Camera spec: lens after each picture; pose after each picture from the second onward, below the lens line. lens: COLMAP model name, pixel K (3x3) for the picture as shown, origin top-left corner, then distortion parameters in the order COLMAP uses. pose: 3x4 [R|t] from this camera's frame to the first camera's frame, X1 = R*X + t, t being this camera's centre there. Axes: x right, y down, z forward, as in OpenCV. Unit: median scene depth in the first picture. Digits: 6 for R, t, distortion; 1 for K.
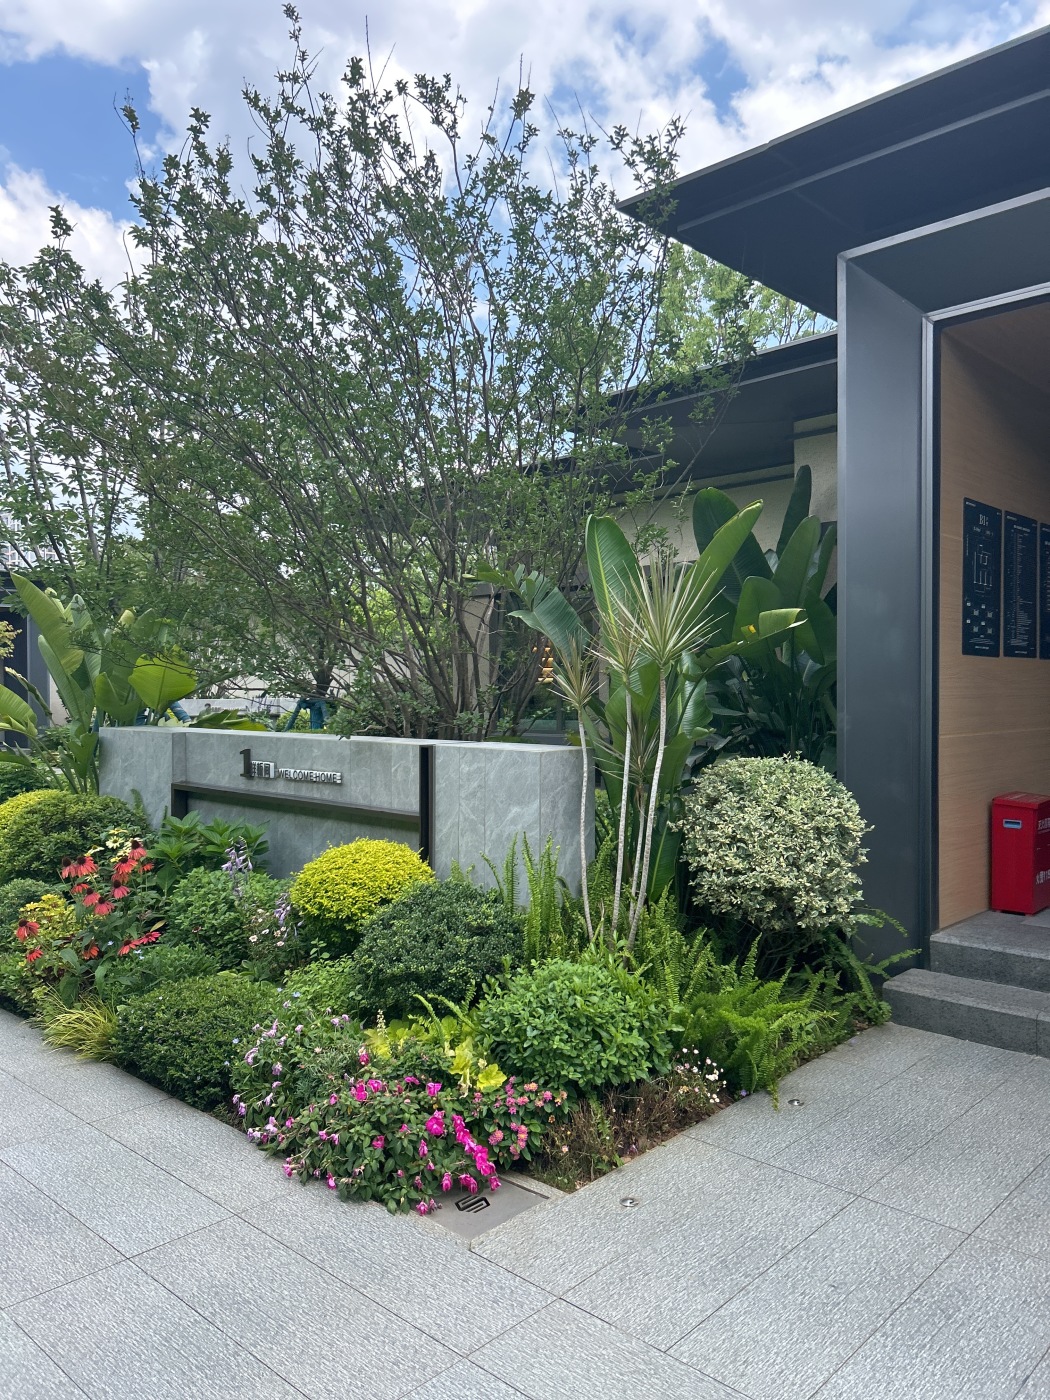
lens RADIAL K [[1041.3, 0, 525.1], [0, 1041.3, 706.9], [0, 0, 1]] dist [0.008426, 0.001922]
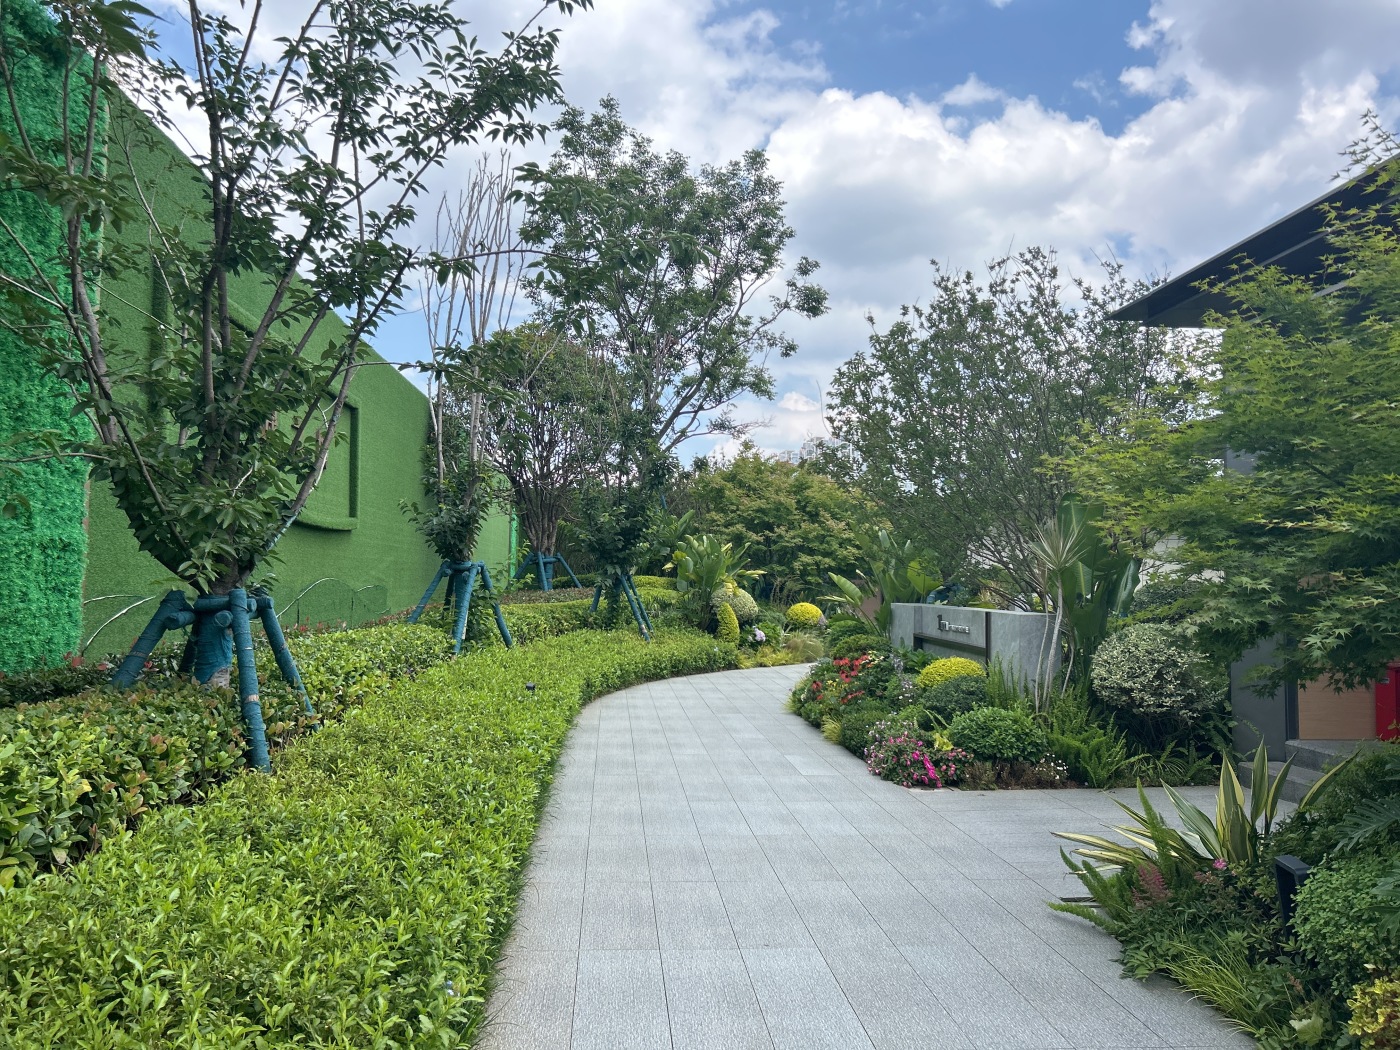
lens RADIAL K [[1041.3, 0, 700.0], [0, 1041.3, 525.0], [0, 0, 1]] dist [0.008426, 0.001922]
pose [[0.737929, -0.023458, -0.674470, 0.853076], [-0.029862, 0.997282, -0.067356, 0.022874], [0.674217, 0.069845, 0.735223, -0.848619]]
